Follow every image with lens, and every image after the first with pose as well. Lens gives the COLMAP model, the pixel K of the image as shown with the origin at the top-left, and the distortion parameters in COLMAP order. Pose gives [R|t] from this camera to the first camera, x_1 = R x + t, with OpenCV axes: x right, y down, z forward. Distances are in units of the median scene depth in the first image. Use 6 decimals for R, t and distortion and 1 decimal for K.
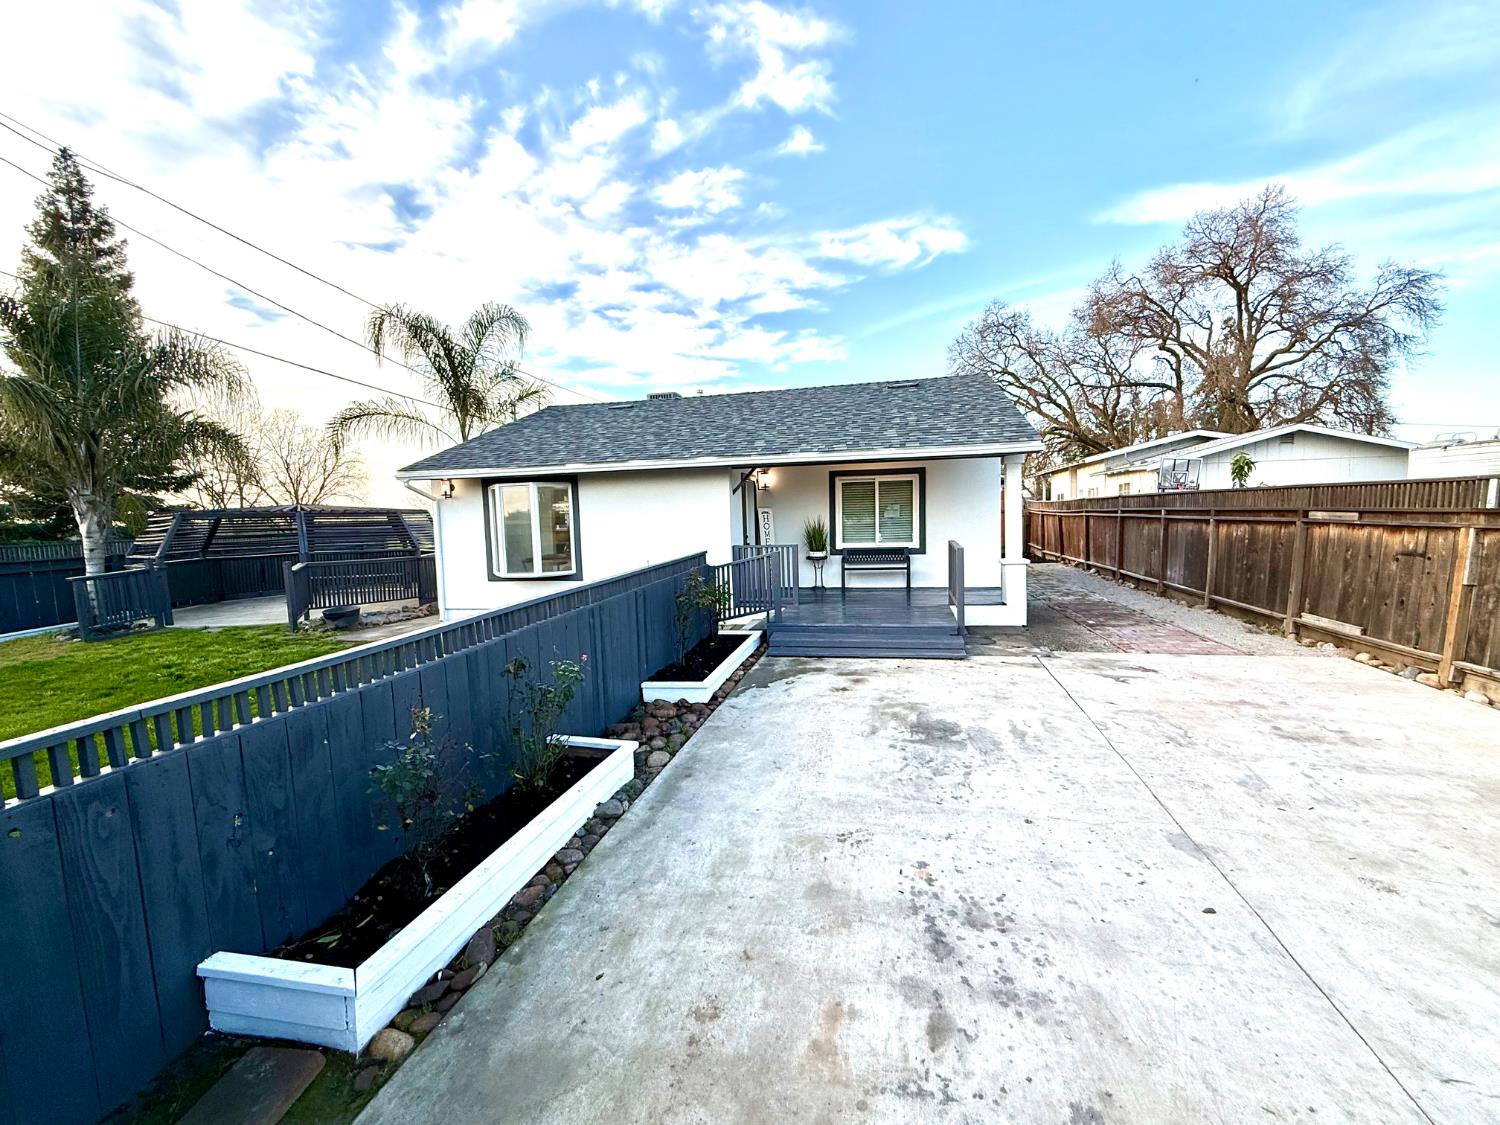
lens RADIAL K [[650.5, 0, 747.2], [0, 650.5, 560.9], [0, 0, 1]] dist [-0.001474, 0.000042]
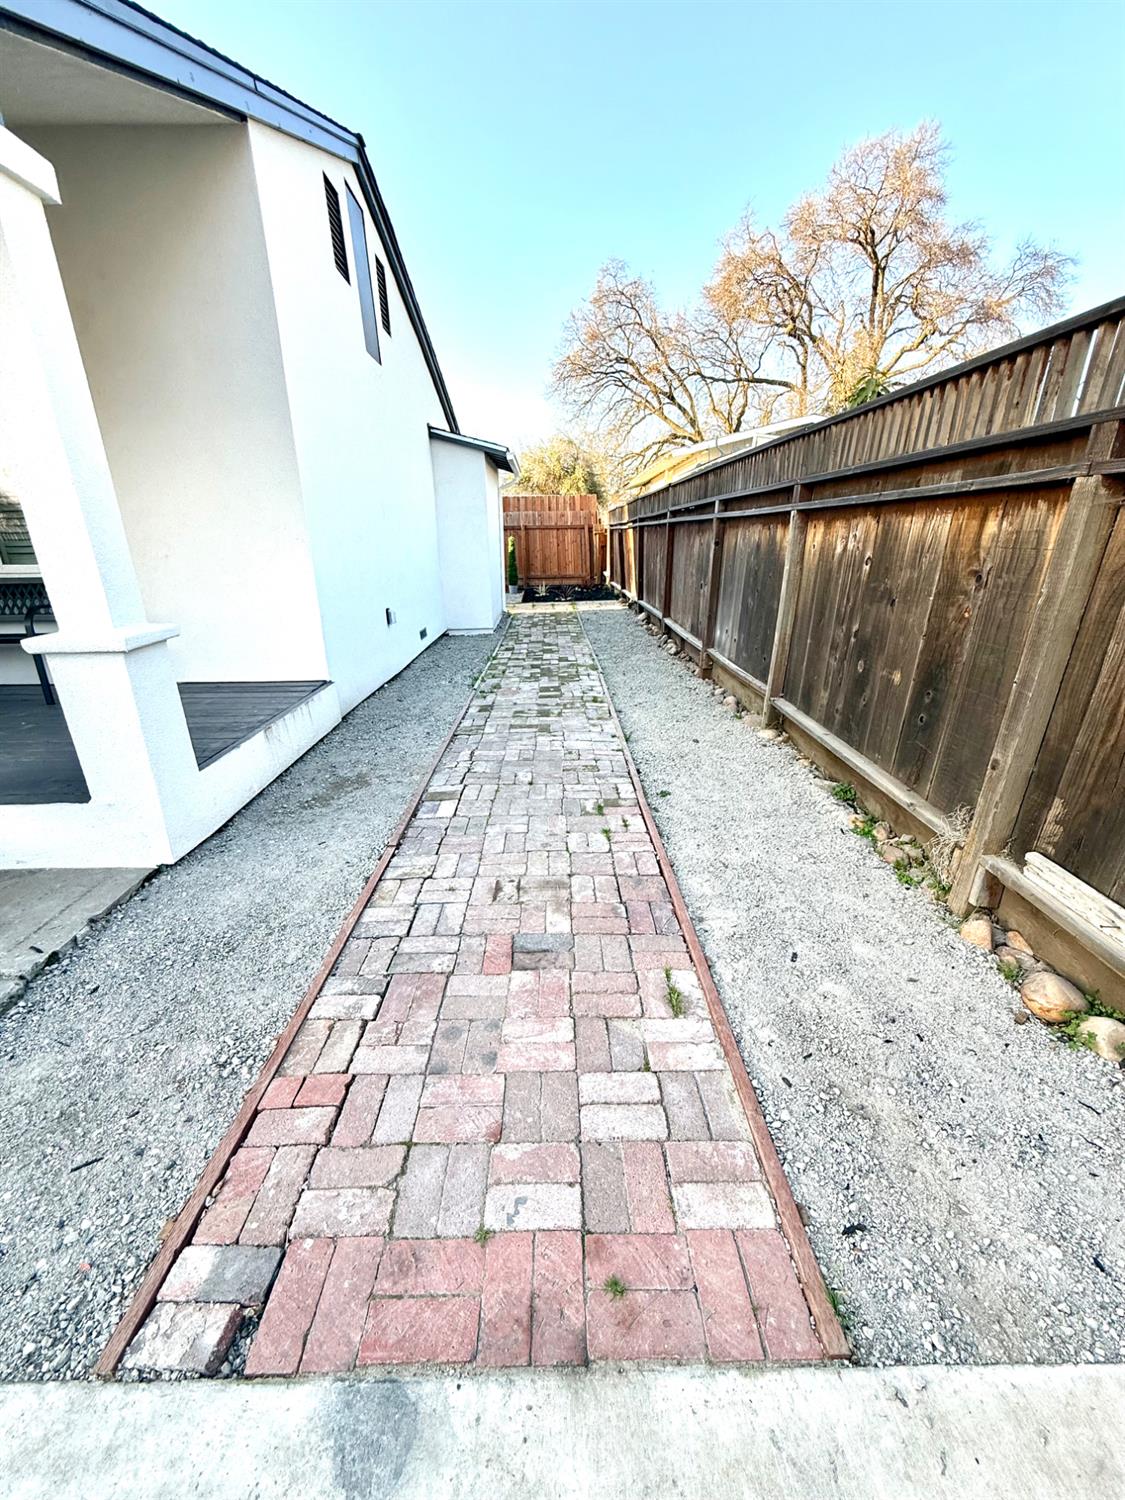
lens RADIAL K [[596.6, 0, 570.8], [0, 596.6, 753.3], [0, 0, 1]] dist [-0.000994, 0.001042]
pose [[0.971443, -0.061519, 0.229158, 0.147747], [-0.001787, 0.963879, 0.266336, -0.005382], [-0.237265, -0.259139, 0.936244, 0.196900]]
